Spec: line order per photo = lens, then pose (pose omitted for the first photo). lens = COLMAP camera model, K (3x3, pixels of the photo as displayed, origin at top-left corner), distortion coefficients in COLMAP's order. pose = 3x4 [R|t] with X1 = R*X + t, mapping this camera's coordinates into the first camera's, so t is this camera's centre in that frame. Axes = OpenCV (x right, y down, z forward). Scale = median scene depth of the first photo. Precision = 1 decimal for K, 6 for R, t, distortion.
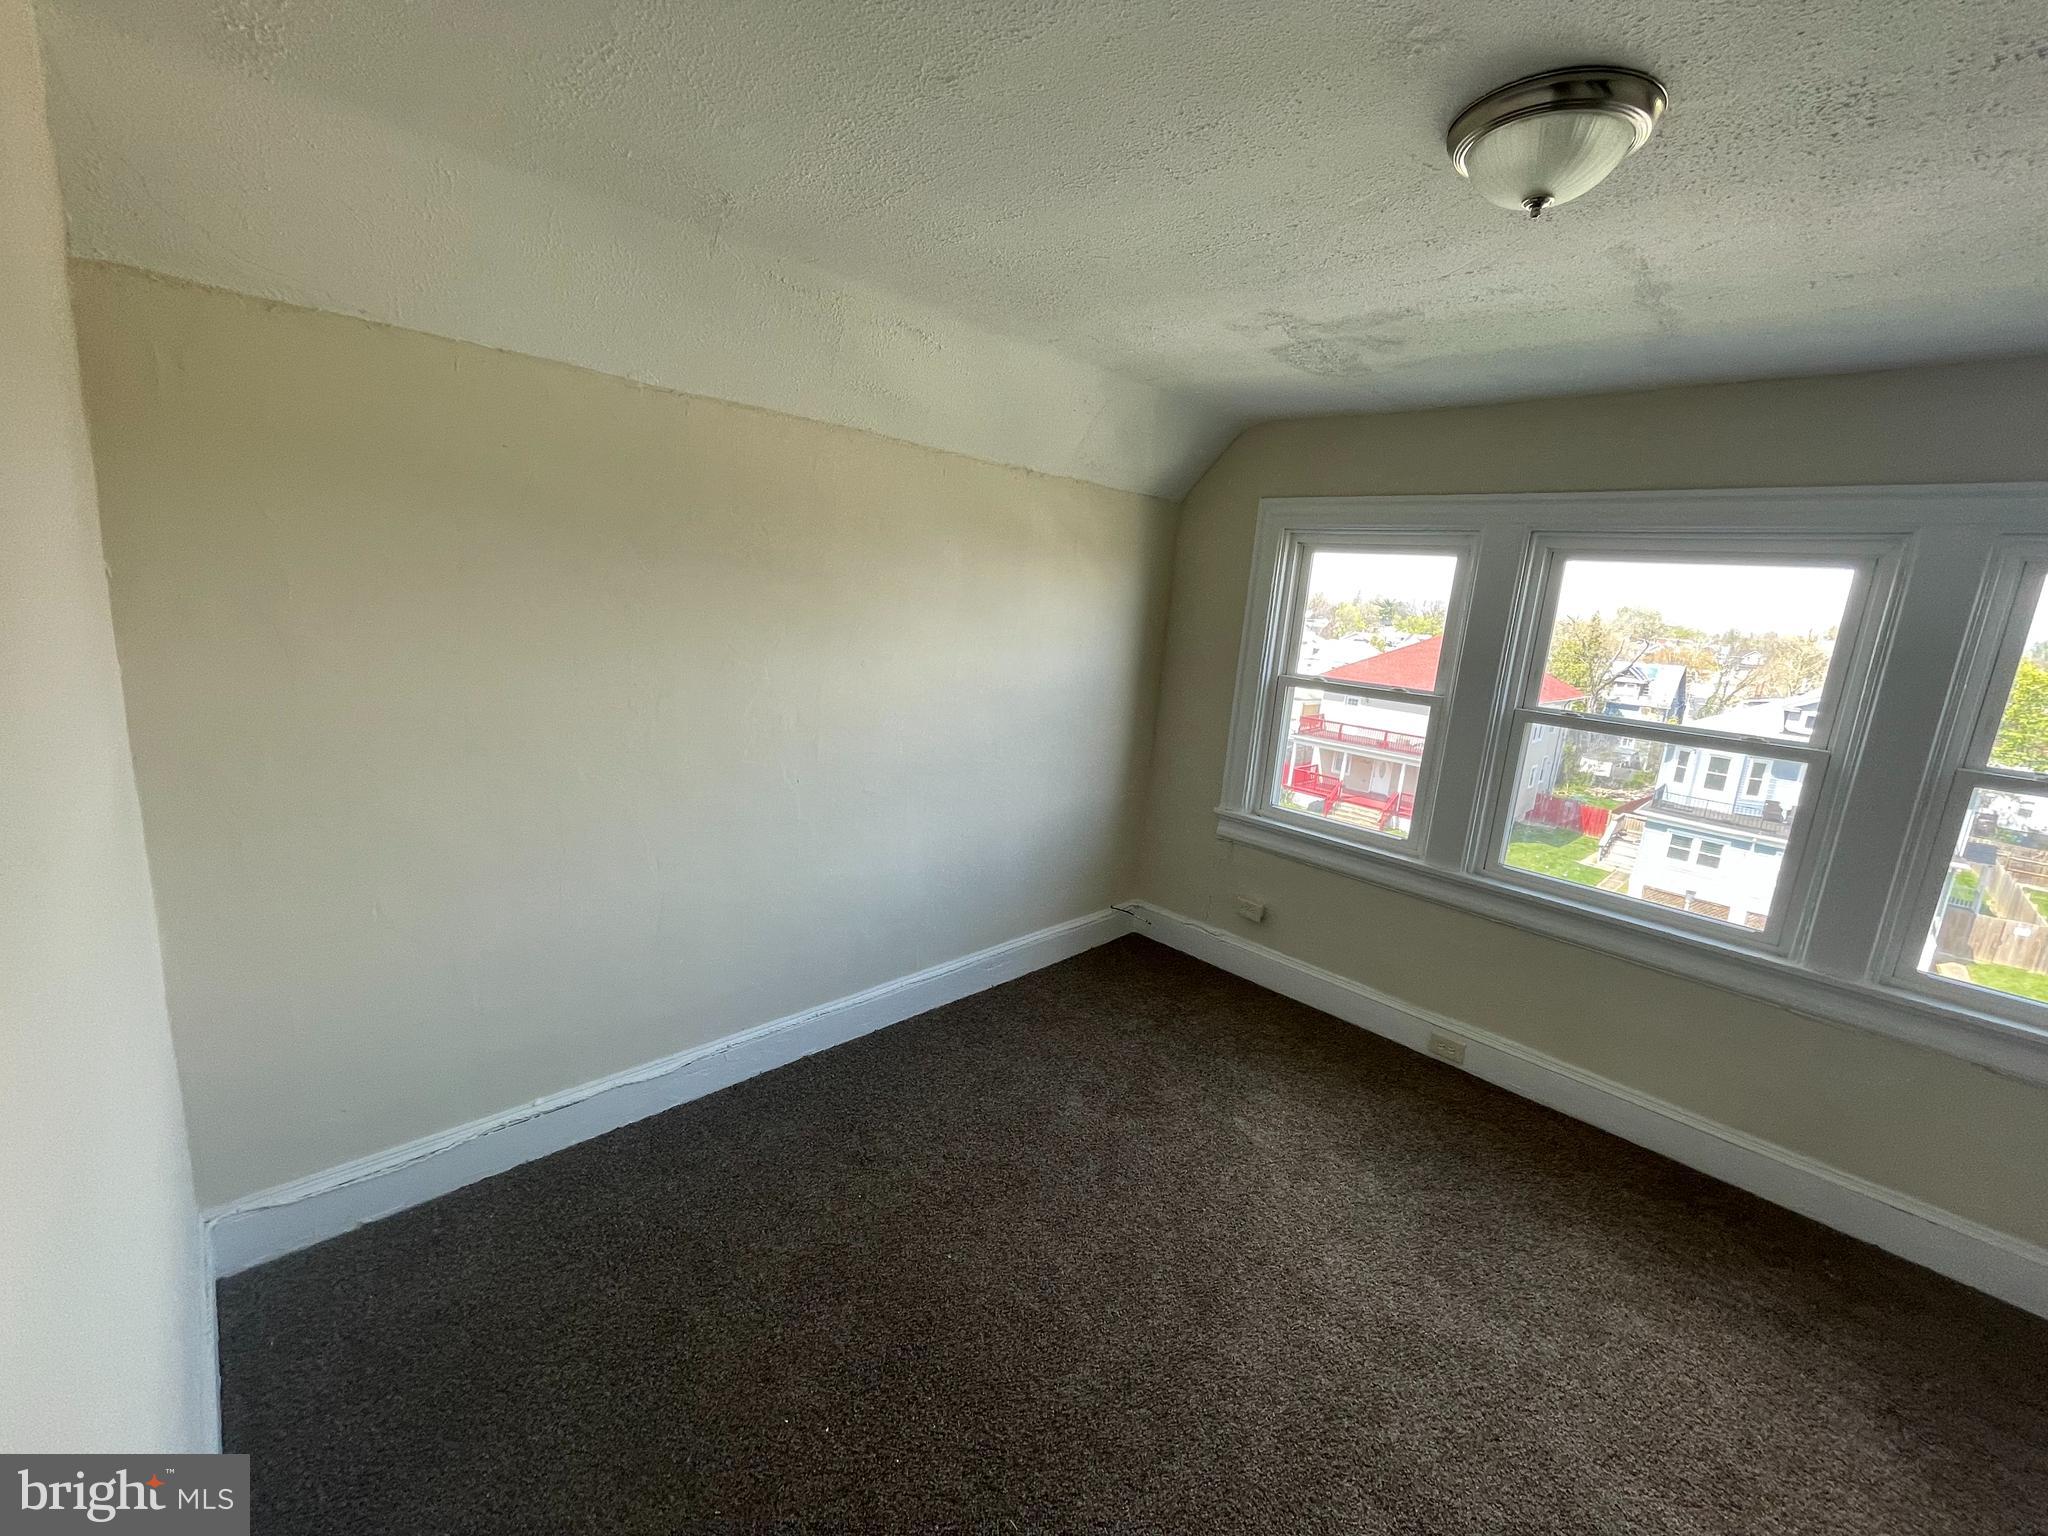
lens RADIAL K [[830.4, 0, 1028.6], [0, 830.4, 763.5], [0, 0, 1]] dist [-0.003008, -0.000547]
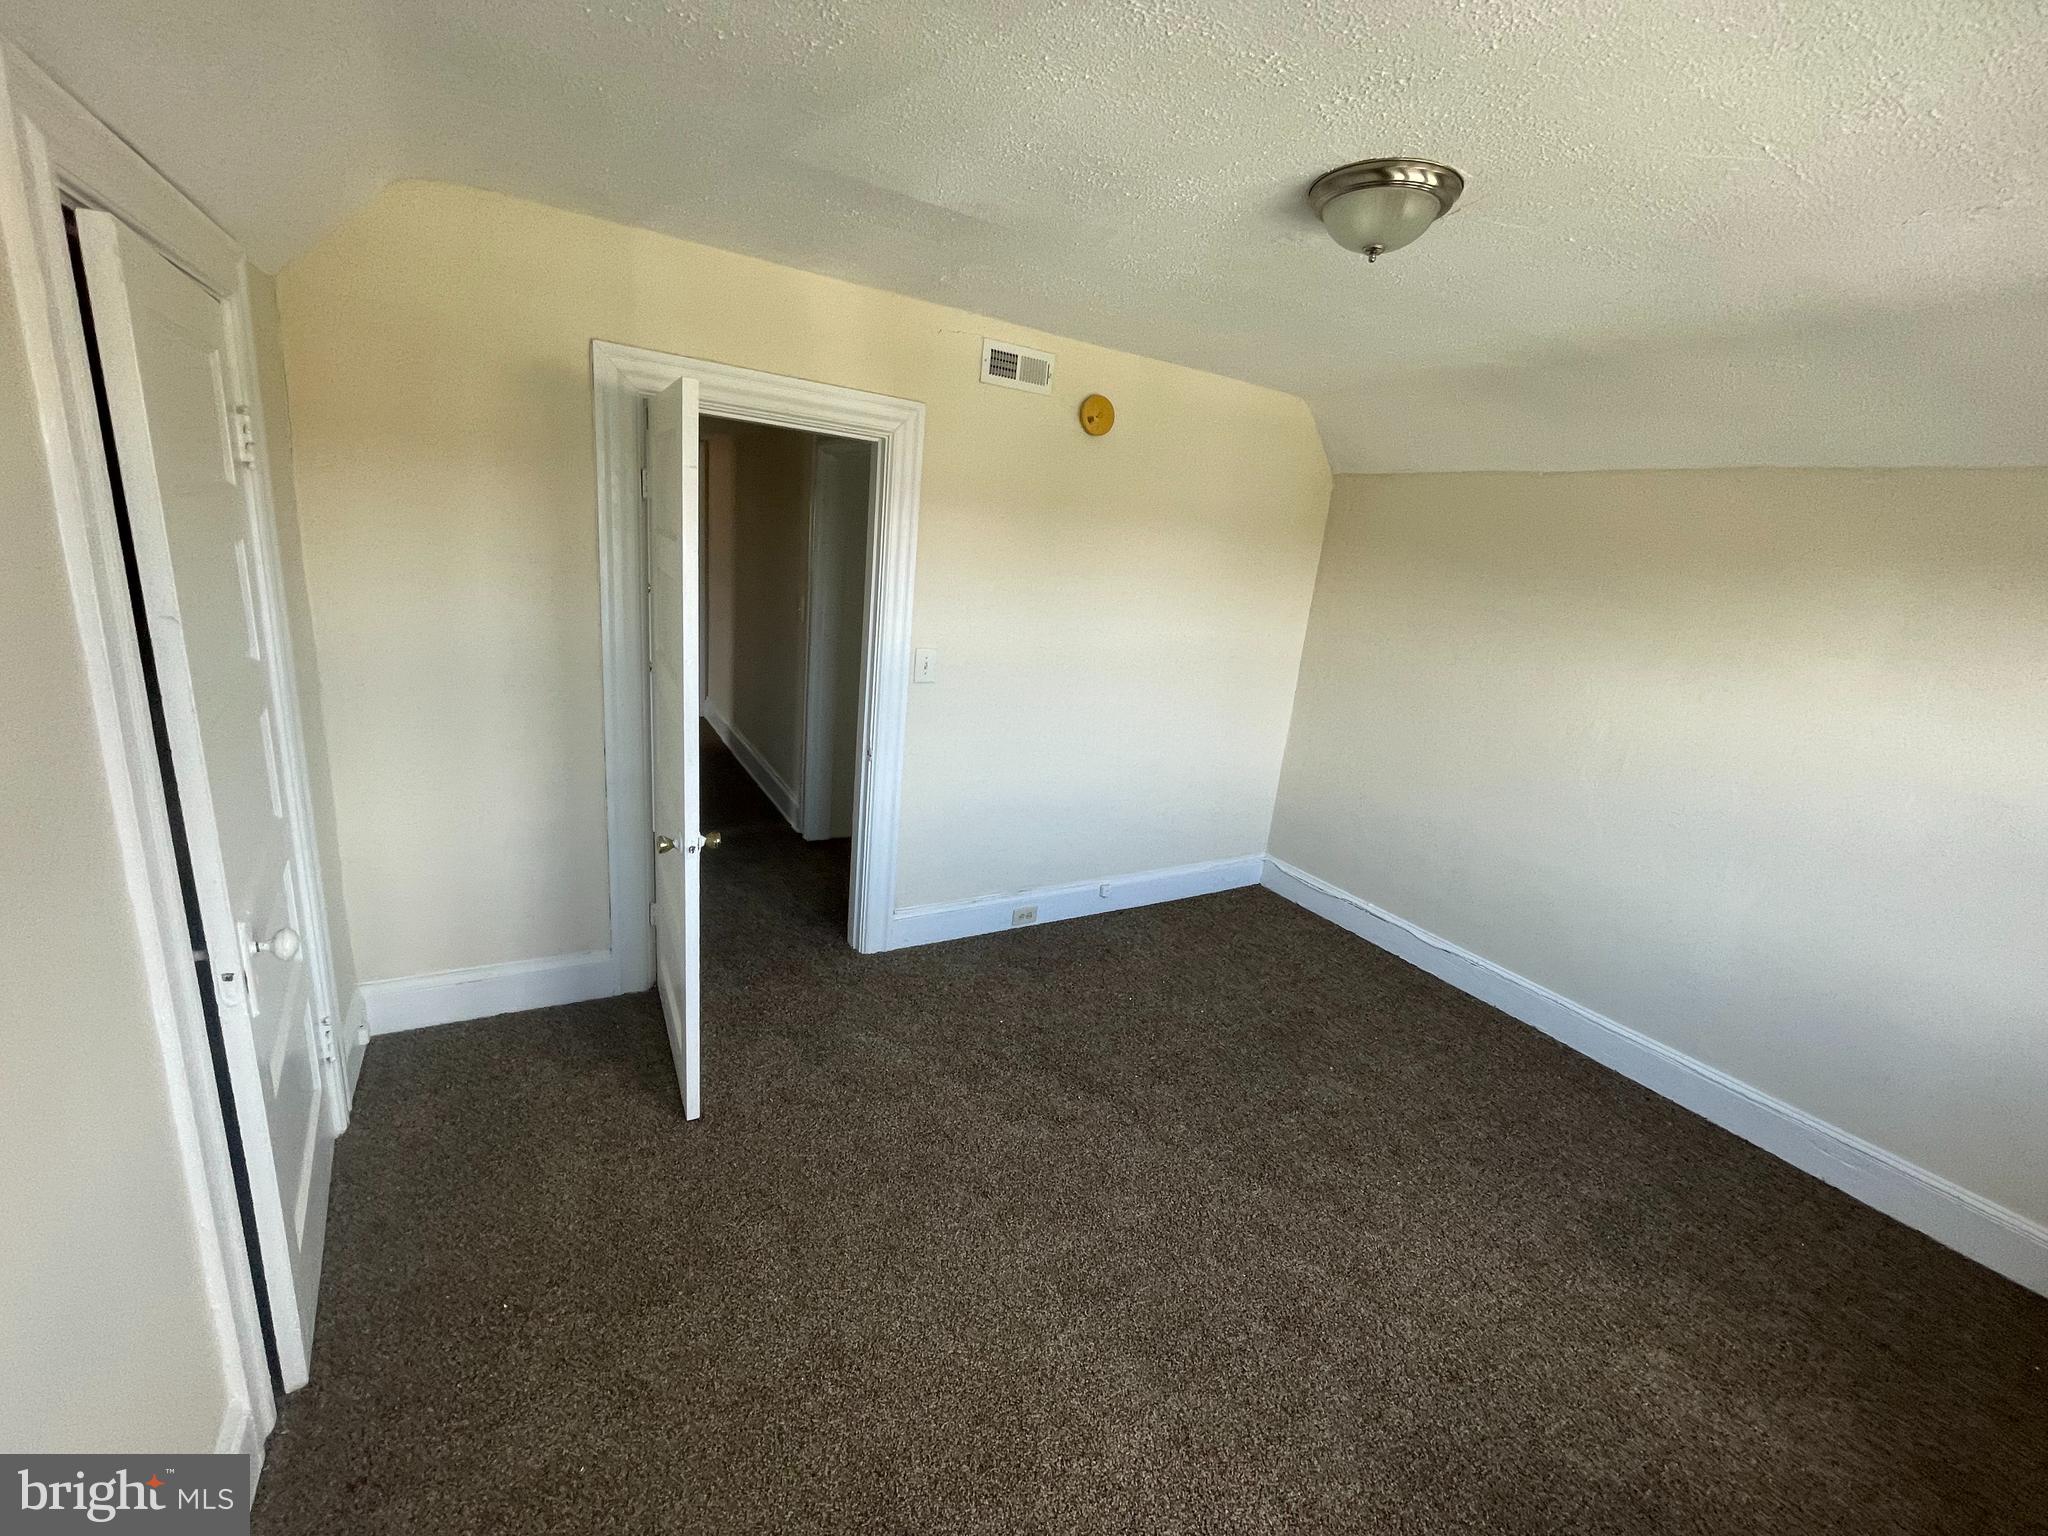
lens RADIAL K [[830.4, 0, 1028.6], [0, 830.4, 763.5], [0, 0, 1]] dist [-0.003008, -0.000547]
pose [[-0.234465, 0.157078, -0.959350, 0.861227], [-0.307255, 0.924296, 0.226432, -0.021278], [0.922291, 0.347855, -0.168452, 0.403384]]
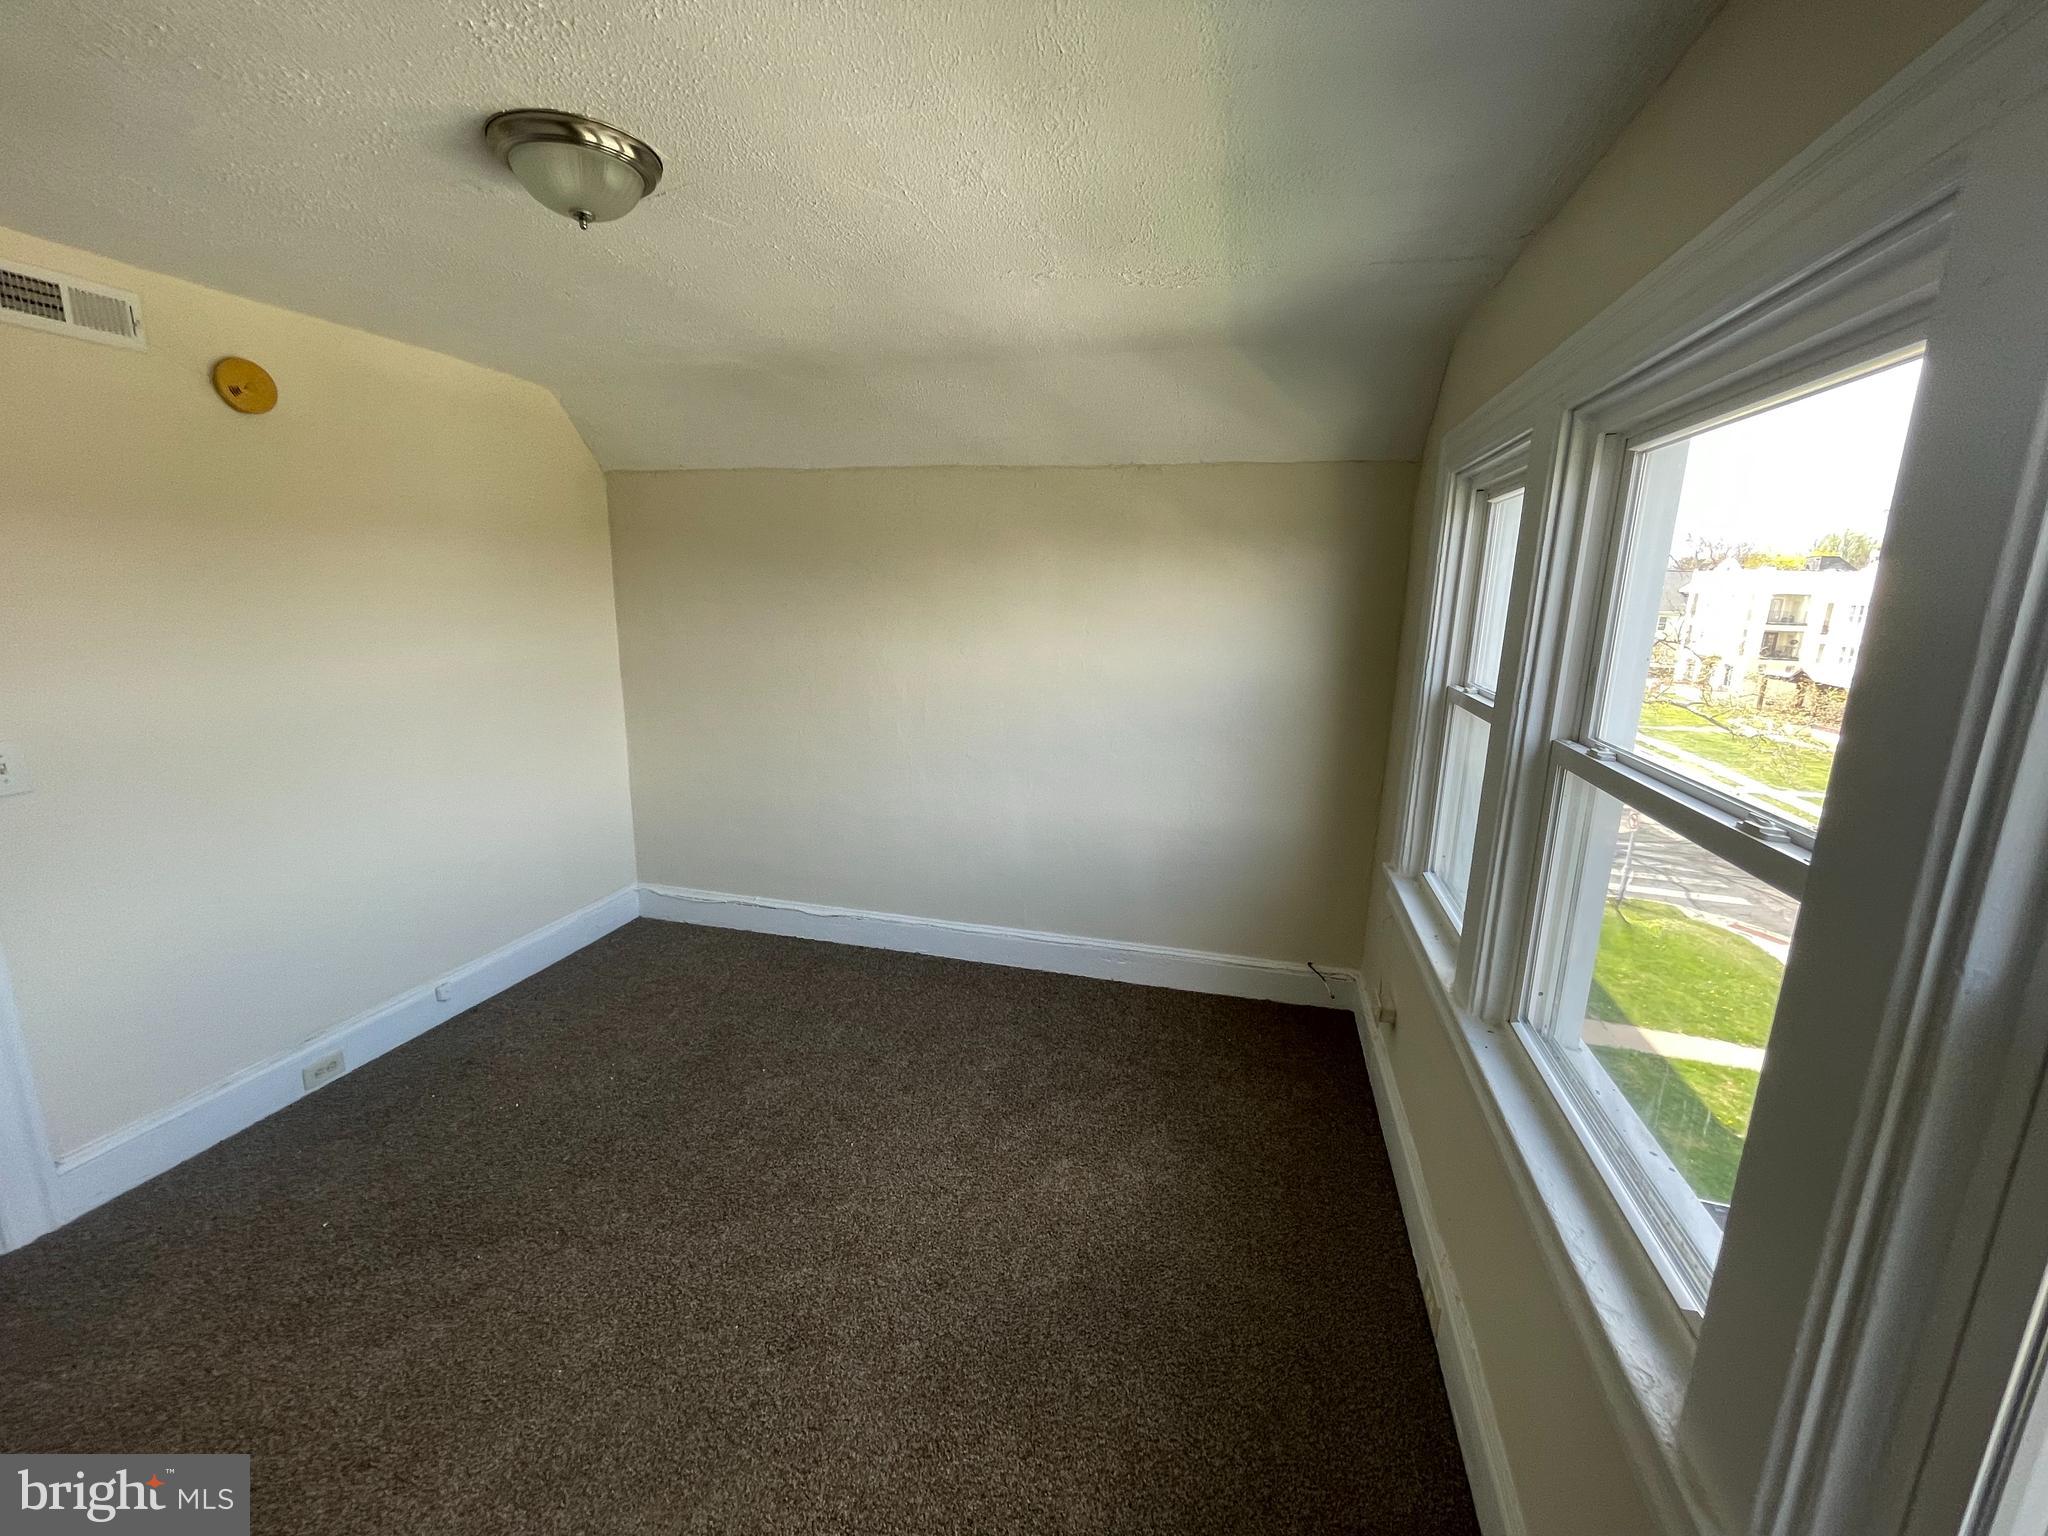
lens RADIAL K [[830.4, 0, 1028.6], [0, 830.4, 763.5], [0, 0, 1]] dist [-0.003008, -0.000547]
pose [[0.511109, 0.115637, -0.851702, 0.835912], [-0.158173, 0.986639, 0.039038, -0.016285], [0.844837, 0.114764, 0.522571, 0.407077]]
